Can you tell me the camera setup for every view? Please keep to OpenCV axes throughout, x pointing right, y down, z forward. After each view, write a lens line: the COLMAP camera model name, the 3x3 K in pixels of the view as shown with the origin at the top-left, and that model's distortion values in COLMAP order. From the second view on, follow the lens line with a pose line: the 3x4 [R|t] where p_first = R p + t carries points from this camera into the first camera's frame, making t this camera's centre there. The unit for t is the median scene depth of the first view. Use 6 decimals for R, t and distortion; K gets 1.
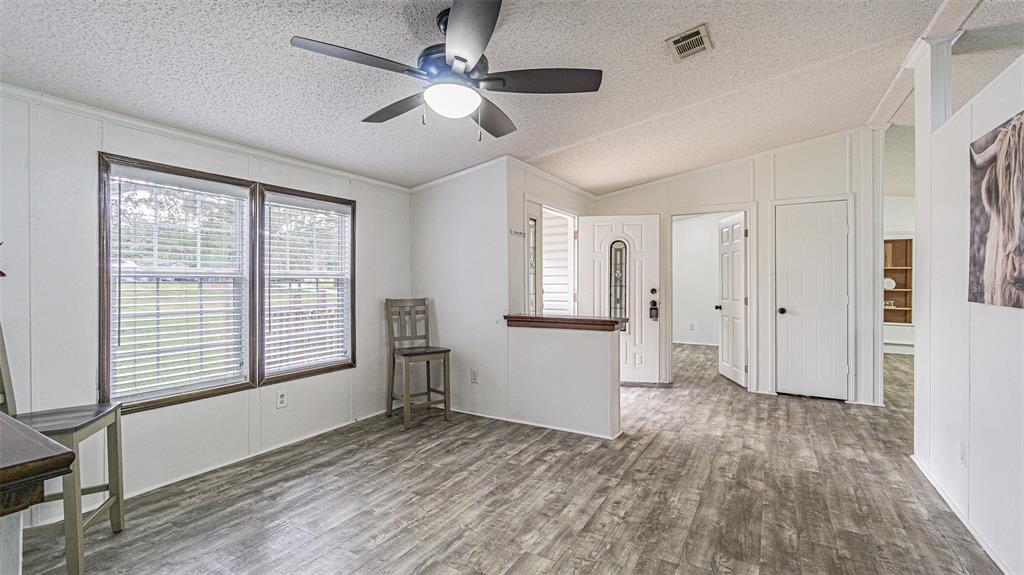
lens RADIAL K [[442.1, 0, 505.8], [0, 442.1, 282.0], [0, 0, 1]] dist [-0.001920, 0.000703]
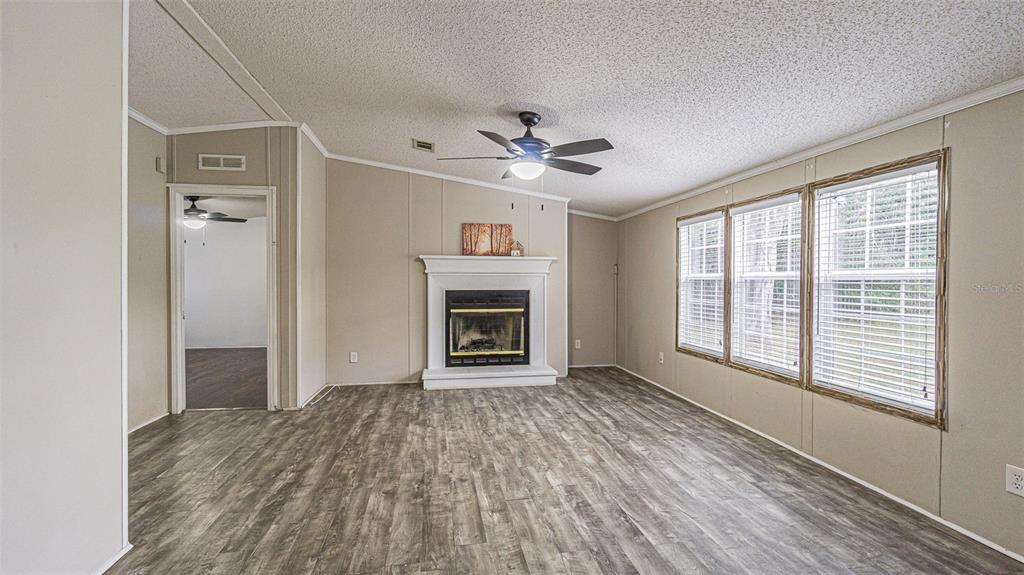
lens RADIAL K [[442.1, 0, 505.8], [0, 442.1, 282.0], [0, 0, 1]] dist [-0.001920, 0.000703]
pose [[-0.762358, -0.004877, -0.647137, 0.647486], [-0.001476, 0.999982, -0.005797, -0.003714], [0.647154, -0.003464, -0.762352, 1.357596]]
